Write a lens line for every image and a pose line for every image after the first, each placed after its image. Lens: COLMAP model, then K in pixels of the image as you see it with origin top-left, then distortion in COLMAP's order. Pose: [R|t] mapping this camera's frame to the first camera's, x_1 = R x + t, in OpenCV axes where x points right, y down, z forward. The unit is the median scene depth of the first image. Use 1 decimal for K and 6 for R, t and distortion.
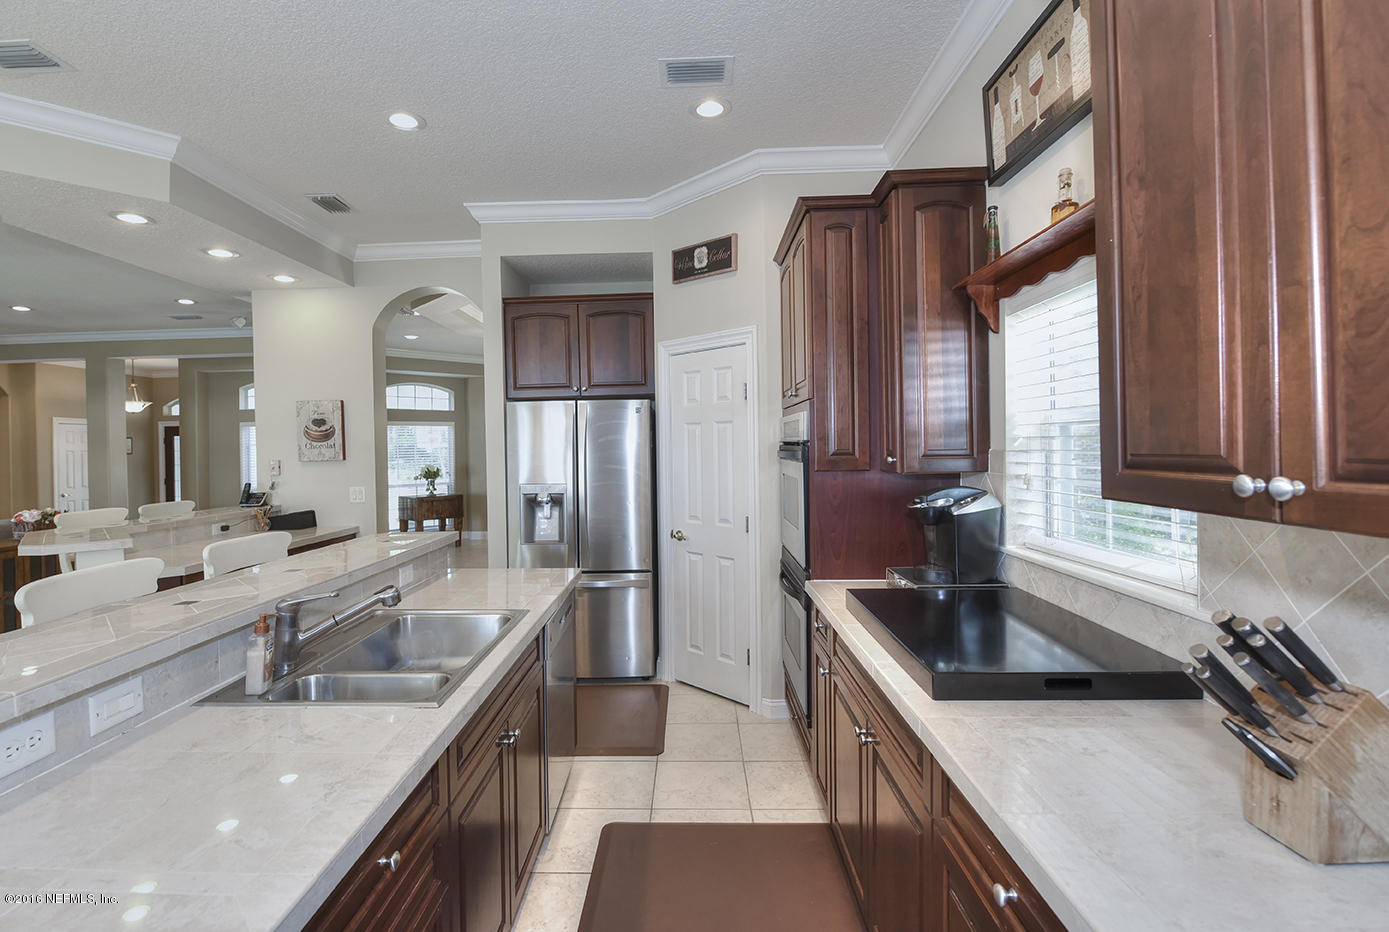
lens RADIAL K [[656.6, 0, 688.2], [0, 656.6, 454.0], [0, 0, 1]] dist [-0.001660, -0.000082]
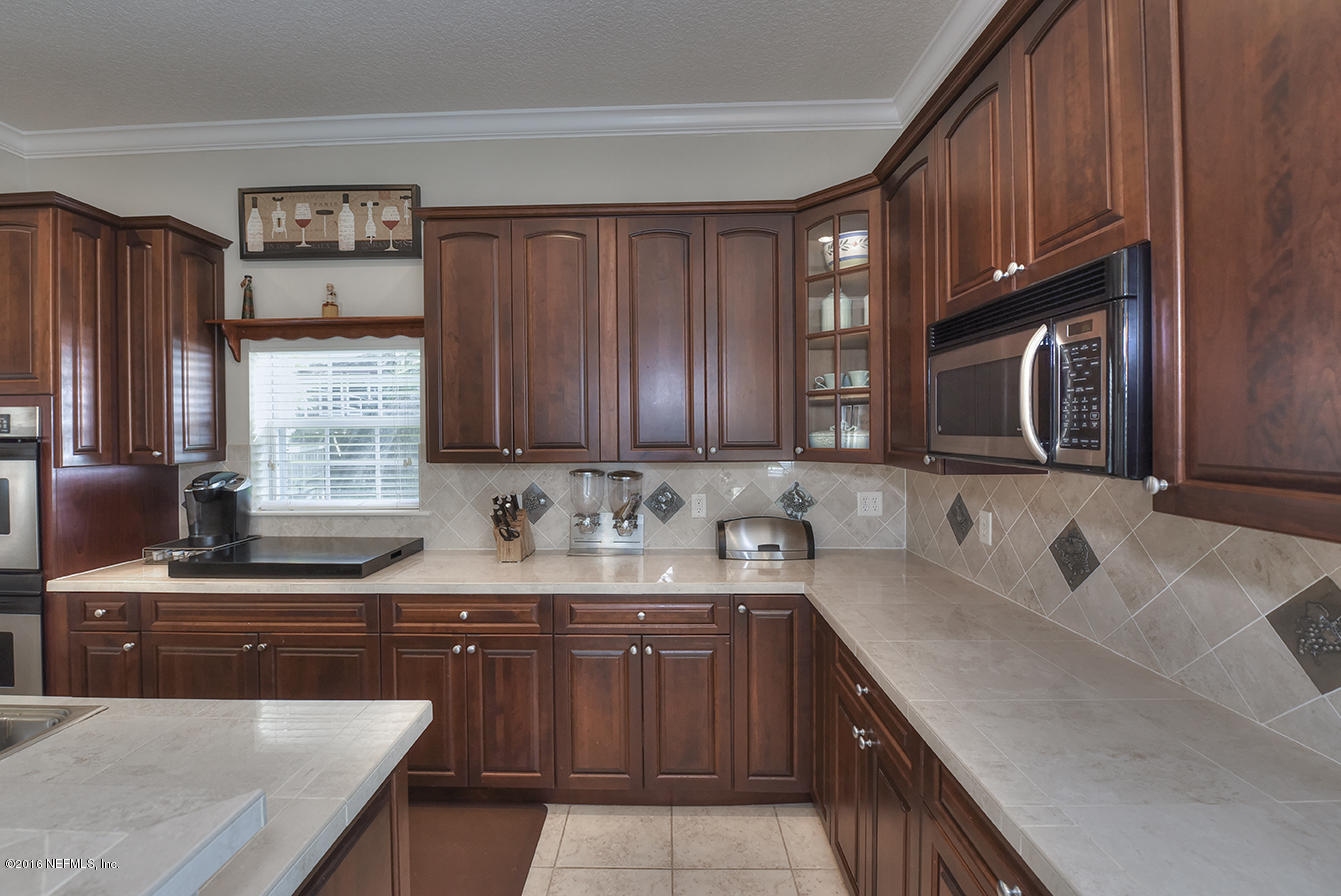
lens RADIAL K [[596.9, 0, 666.8], [0, 596.9, 438.0], [0, 0, 1]] dist [-0.001919, -0.000066]
pose [[-0.012470, 0.007631, 0.999893, -0.821805], [0.015007, 0.999860, -0.007444, 0.003535], [-0.999810, 0.014913, -0.012583, 0.098133]]
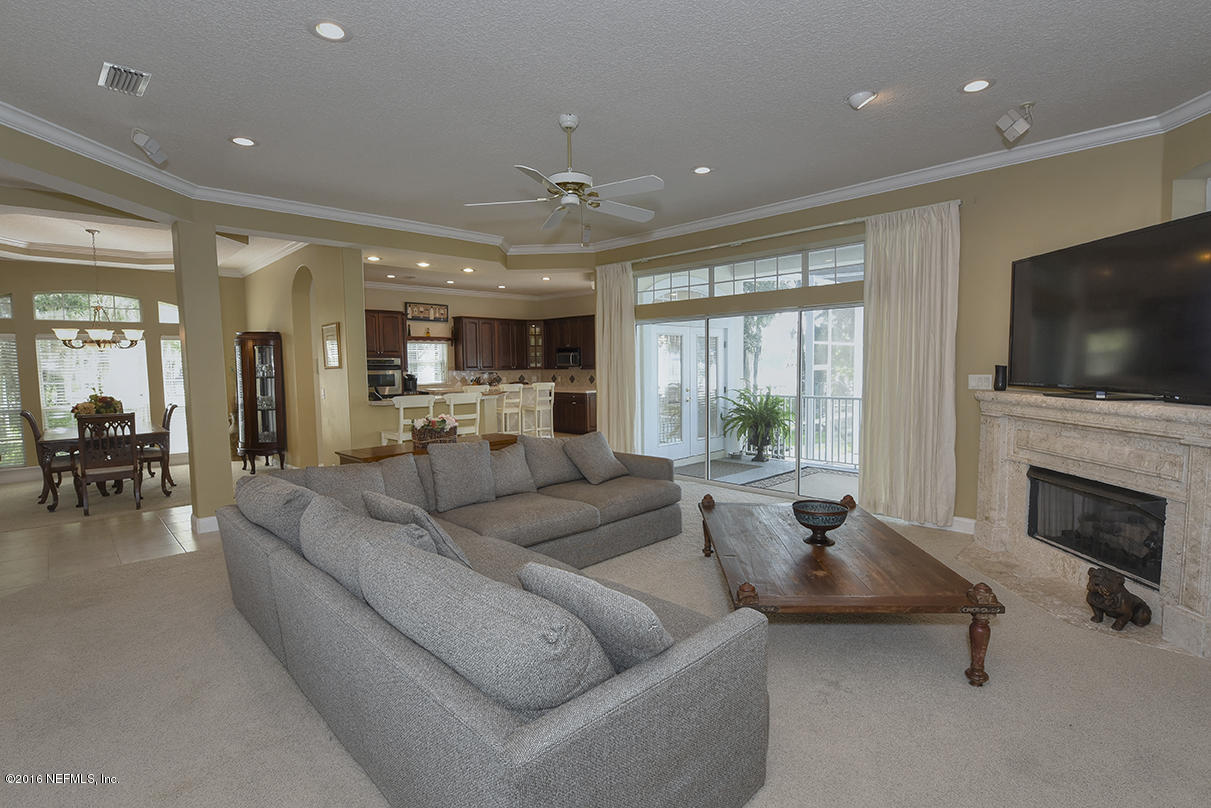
lens RADIAL K [[539.0, 0, 604.5], [0, 539.0, 398.2], [0, 0, 1]] dist [-0.001919, -0.000066]
pose [[-0.733874, -0.021345, 0.678950, -3.824513], [0.025779, 0.997911, 0.059238, 0.029670], [-0.678796, 0.060976, -0.731791, 3.172340]]
